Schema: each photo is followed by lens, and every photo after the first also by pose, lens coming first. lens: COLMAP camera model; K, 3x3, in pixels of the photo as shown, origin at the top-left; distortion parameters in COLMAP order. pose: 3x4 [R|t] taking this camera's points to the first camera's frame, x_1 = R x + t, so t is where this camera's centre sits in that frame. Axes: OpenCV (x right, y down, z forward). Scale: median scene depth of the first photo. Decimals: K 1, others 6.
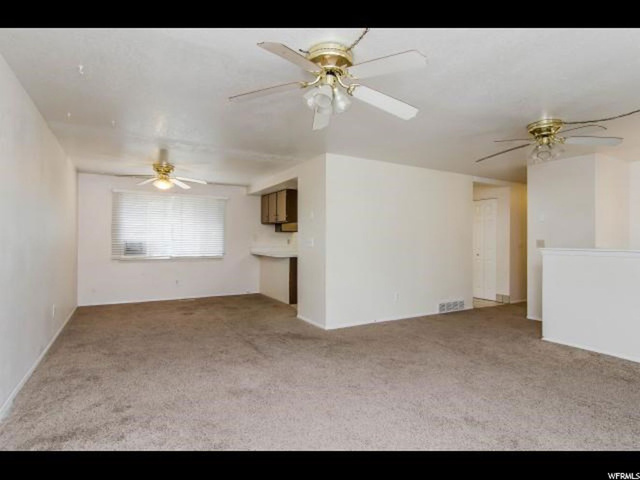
lens RADIAL K [[357.5, 0, 320.0], [0, 357.5, 240.0], [0, 0, 1]] dist [0.001639, 0.000684]
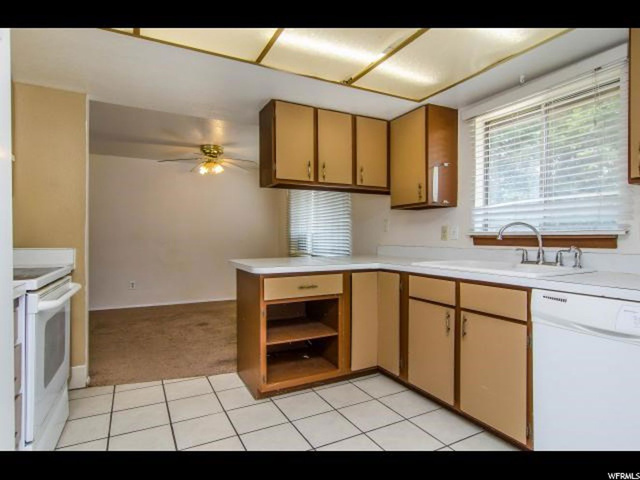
lens RADIAL K [[357.5, 0, 320.0], [0, 357.5, 240.0], [0, 0, 1]] dist [0.001639, 0.000684]
pose [[-0.050784, 0.005363, -0.998695, 0.312810], [0.000967, 0.999985, 0.005321, 0.010296], [0.998709, -0.000695, -0.050789, 0.995359]]
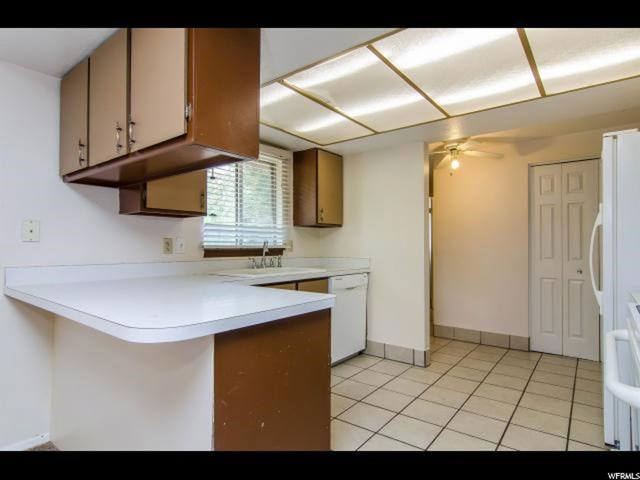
lens RADIAL K [[357.5, 0, 320.0], [0, 357.5, 240.0], [0, 0, 1]] dist [0.001639, 0.000684]
pose [[0.928418, 0.002858, 0.371528, -0.089198], [0.002908, 0.999884, -0.014956, 0.004763], [-0.371527, 0.014966, 0.928301, 0.725851]]
